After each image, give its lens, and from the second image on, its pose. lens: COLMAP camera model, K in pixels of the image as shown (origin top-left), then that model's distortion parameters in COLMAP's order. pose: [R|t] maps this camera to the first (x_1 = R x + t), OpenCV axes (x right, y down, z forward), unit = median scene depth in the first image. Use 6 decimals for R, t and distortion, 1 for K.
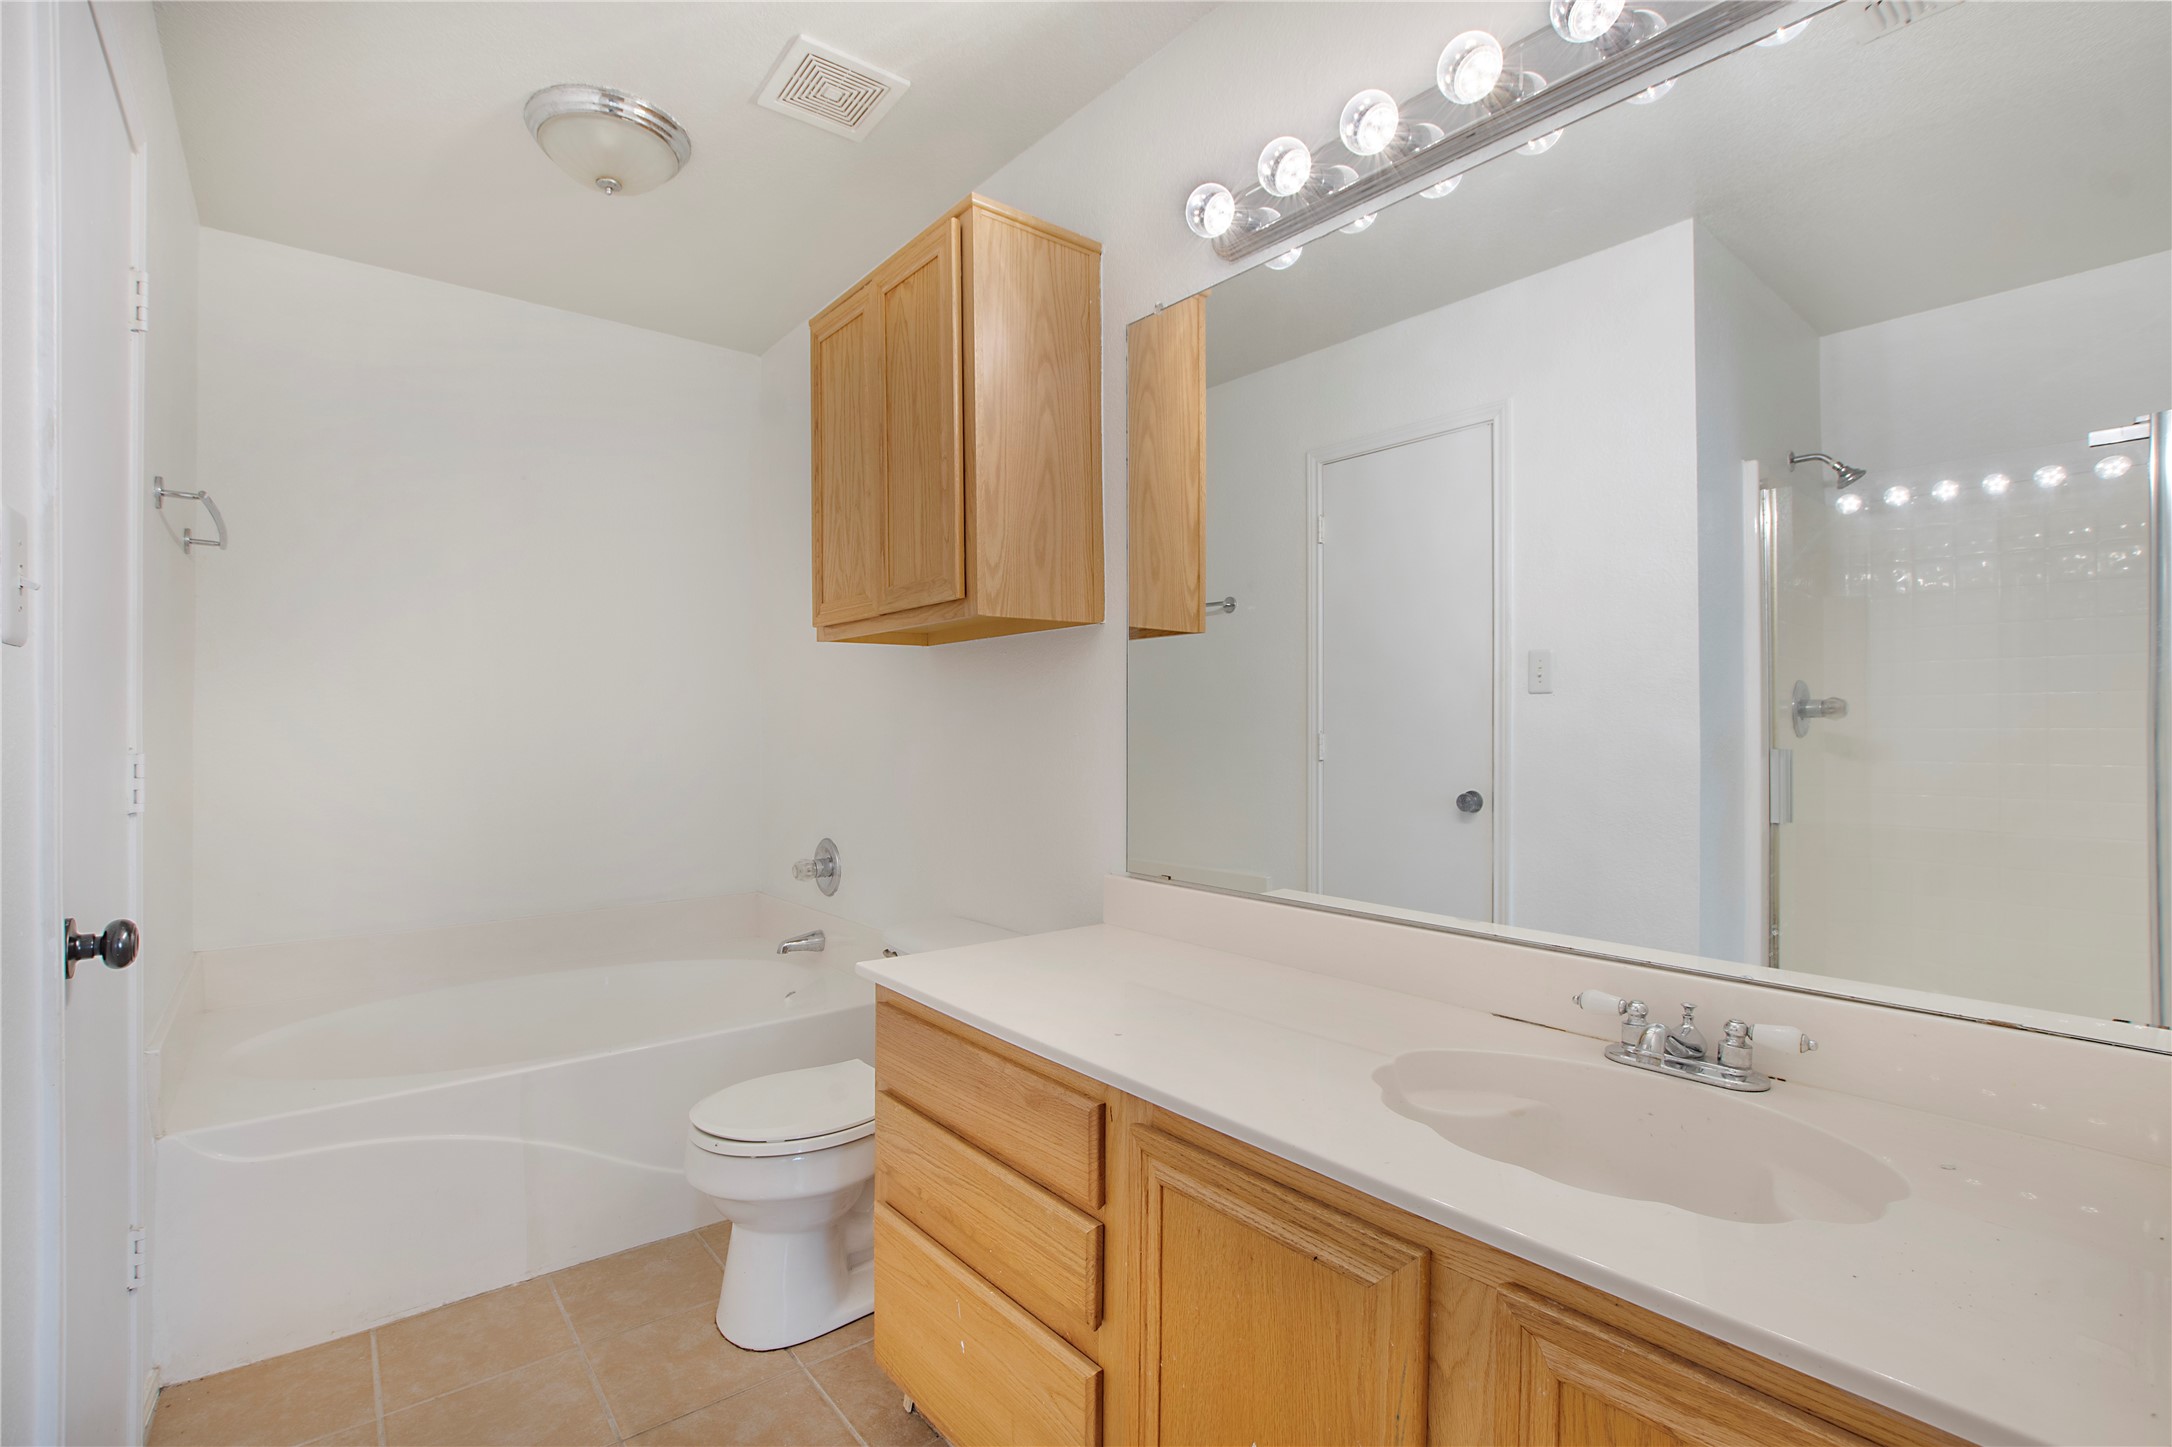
lens RADIAL K [[960.7, 0, 1075.6], [0, 960.7, 721.2], [0, 0, 1]] dist [-0.031410, 0.003079]
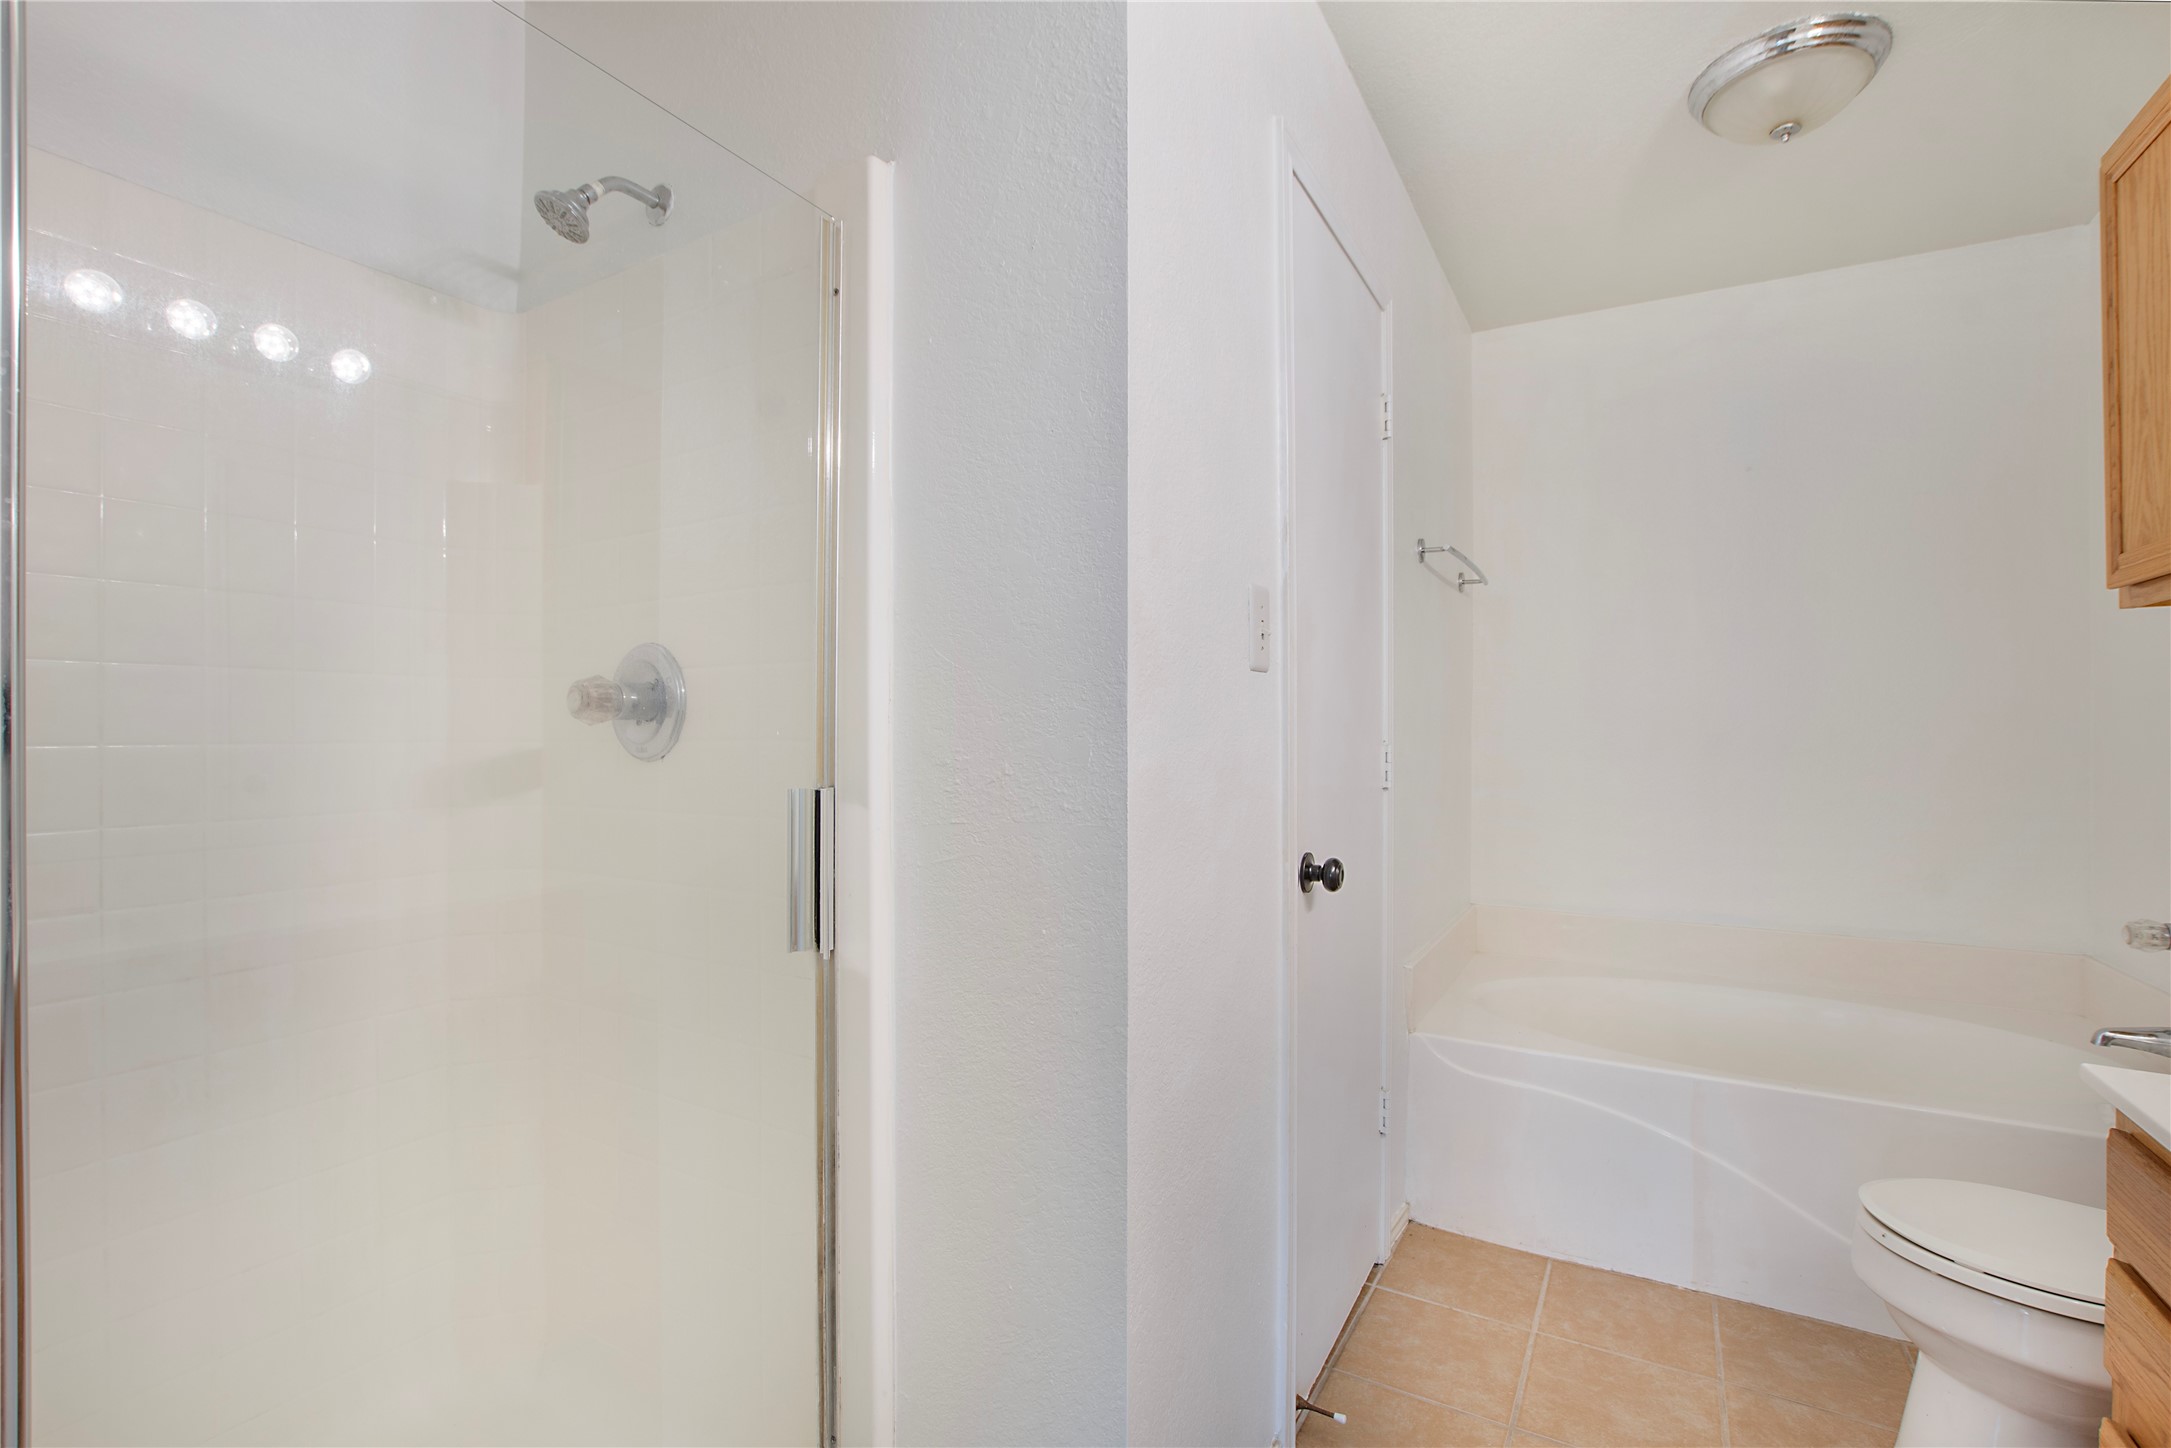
lens RADIAL K [[960.3, 0, 1082.8], [0, 960.3, 718.2], [0, 0, 1]] dist [-0.031410, 0.003079]
pose [[0.354902, -0.004759, -0.934892, 0.124792], [-0.001358, 0.999983, -0.005605, 0.003070], [0.934903, 0.003259, 0.354889, 0.062009]]
